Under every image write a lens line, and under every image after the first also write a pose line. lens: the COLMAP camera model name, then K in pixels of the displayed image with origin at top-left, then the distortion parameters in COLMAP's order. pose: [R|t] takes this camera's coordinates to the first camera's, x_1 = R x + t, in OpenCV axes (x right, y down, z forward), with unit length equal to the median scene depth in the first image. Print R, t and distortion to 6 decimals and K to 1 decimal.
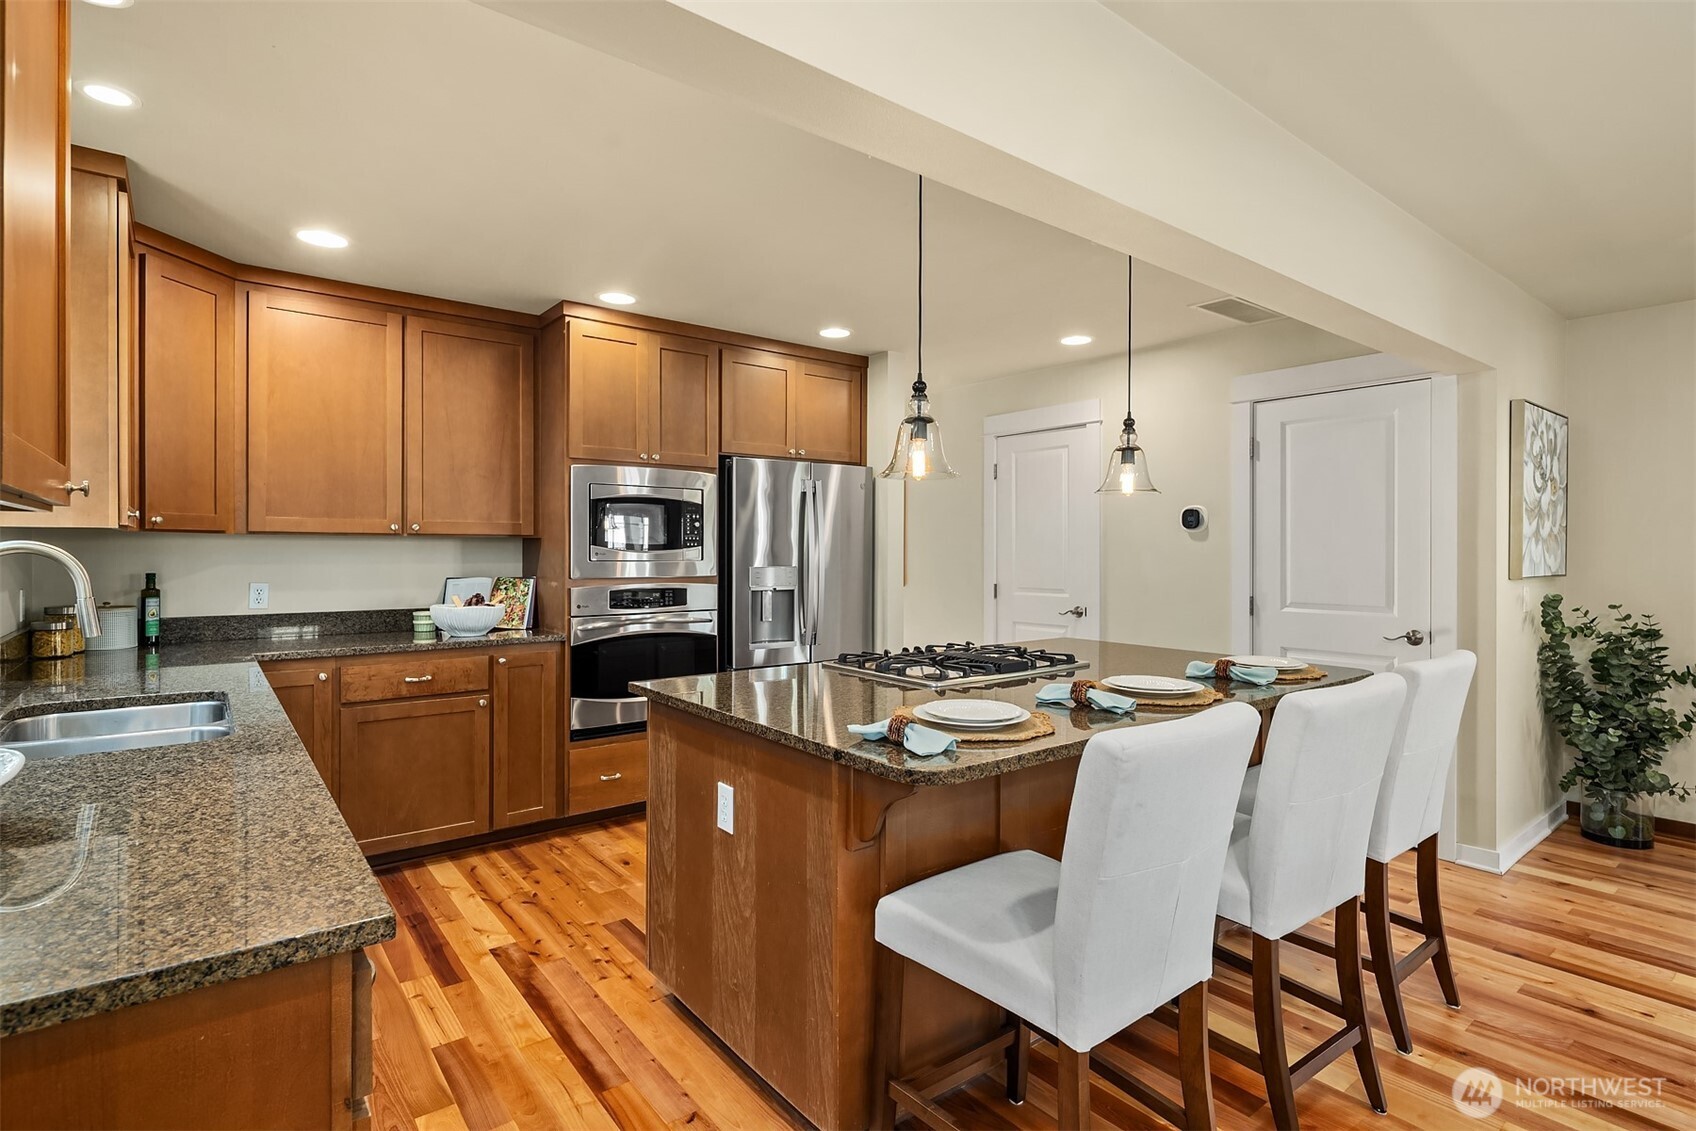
lens RADIAL K [[829.4, 0, 842.4], [0, 829.4, 554.0], [0, 0, 1]] dist [-0.000115, -0.000545]
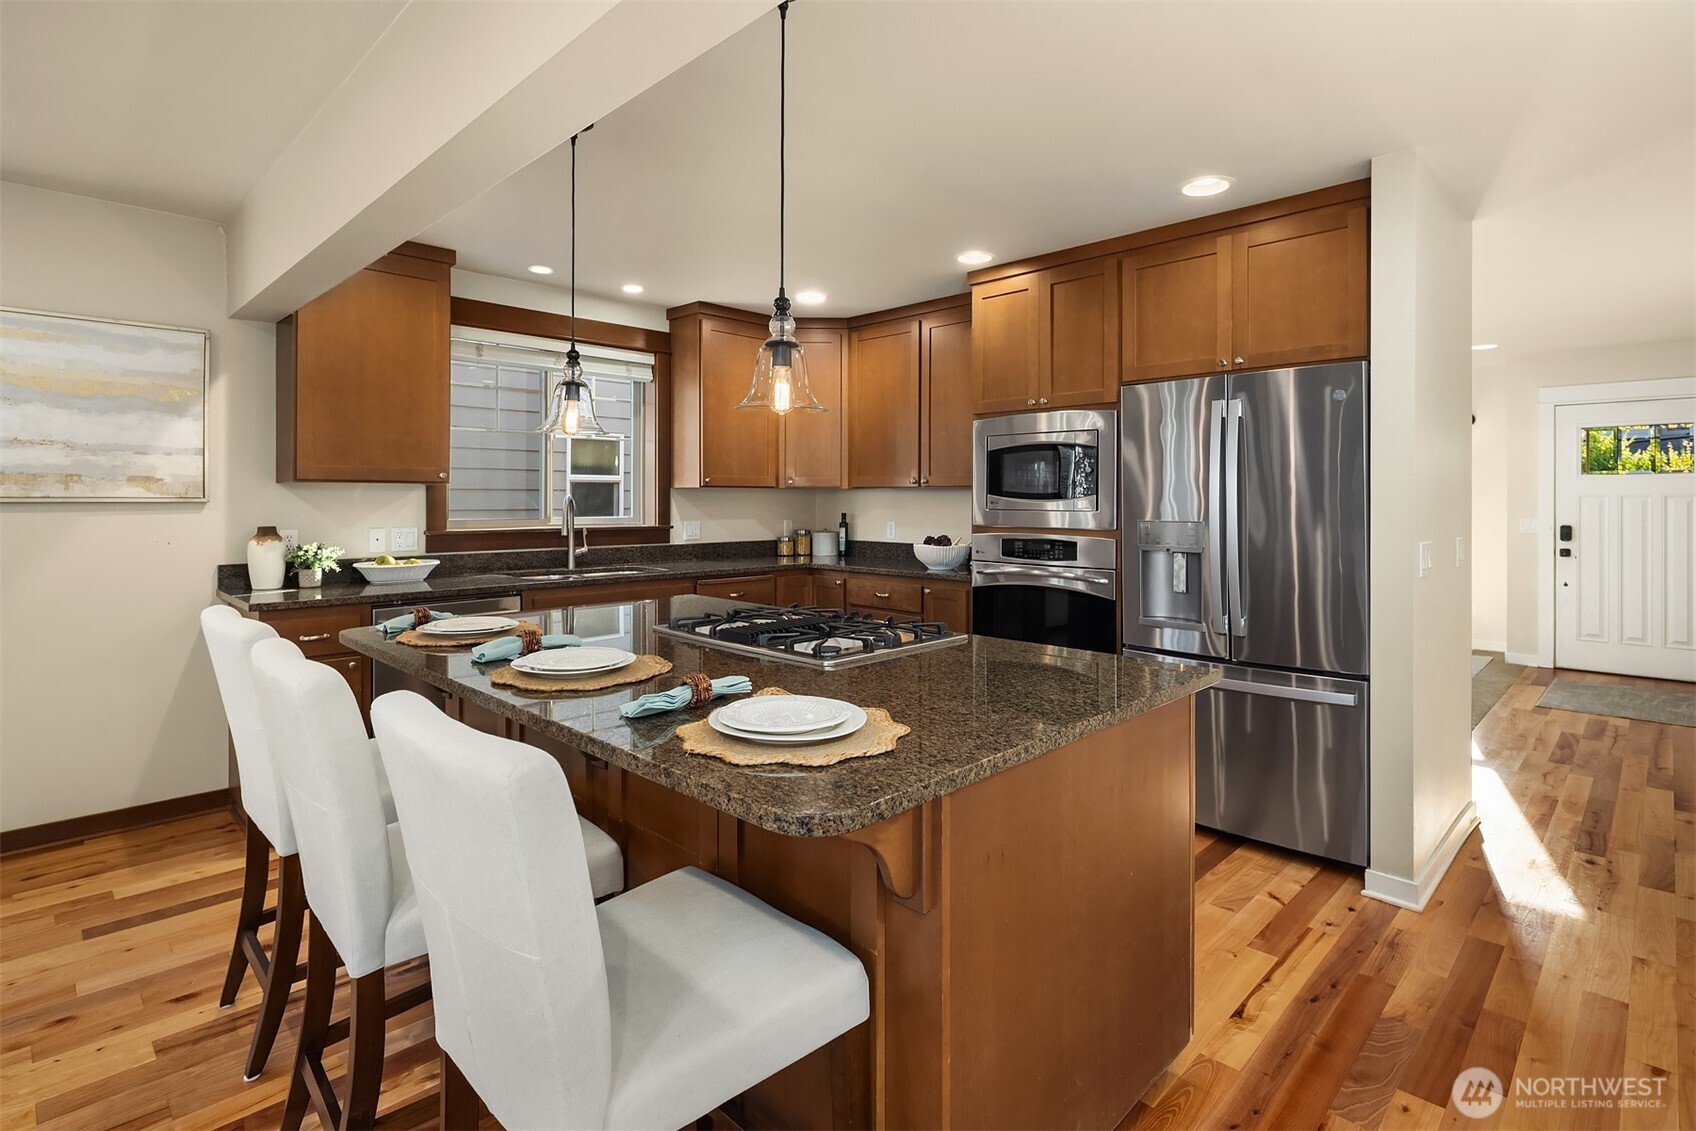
lens RADIAL K [[828.7, 0, 846.3], [0, 828.7, 500.6], [0, 0, 1]] dist [-0.001709, -0.000443]
pose [[0.126753, -0.000244, -0.991934, 0.724159], [-0.008209, 0.999965, -0.001295, 0.000126], [0.991900, 0.008307, 0.126747, 0.691947]]
